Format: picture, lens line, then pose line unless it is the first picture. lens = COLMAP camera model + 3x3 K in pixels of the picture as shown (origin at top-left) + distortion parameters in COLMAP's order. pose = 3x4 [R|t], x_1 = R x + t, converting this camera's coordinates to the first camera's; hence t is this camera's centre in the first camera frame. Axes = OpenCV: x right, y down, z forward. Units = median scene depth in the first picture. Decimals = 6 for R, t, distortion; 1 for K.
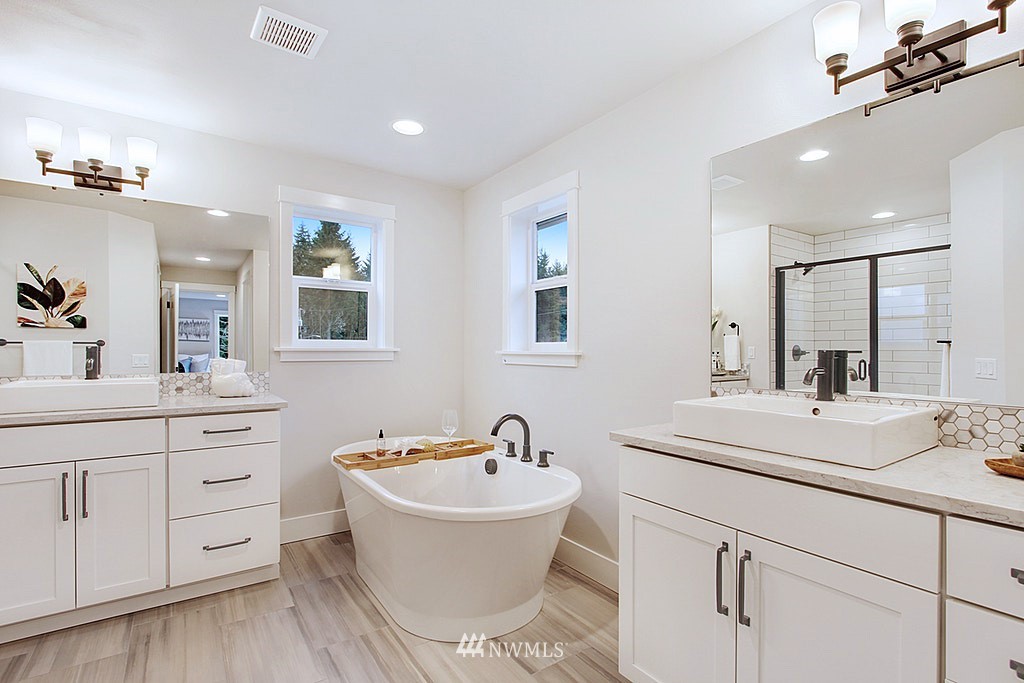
lens RADIAL K [[480.7, 0, 517.6], [0, 480.7, 346.9], [0, 0, 1]] dist [-0.038769, 0.000408]
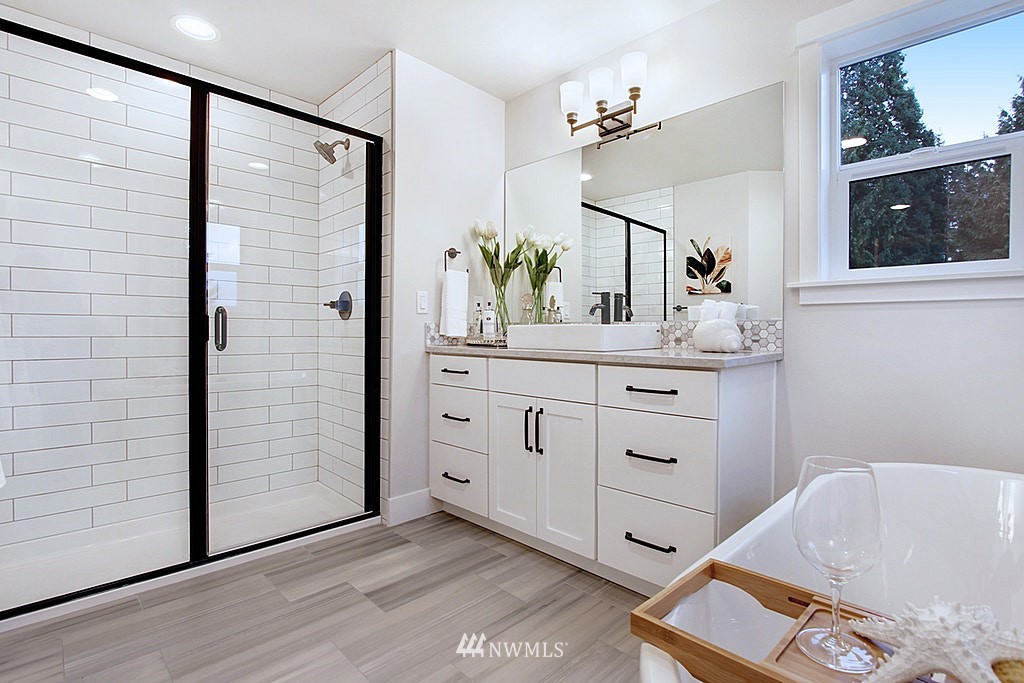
lens RADIAL K [[480.7, 0, 517.6], [0, 480.7, 346.9], [0, 0, 1]] dist [-0.038769, 0.000408]
pose [[0.178155, 0.038427, -0.983252, 0.039736], [-0.003759, 0.999256, 0.038371, 0.043824], [0.983995, -0.003140, 0.178167, 0.355983]]
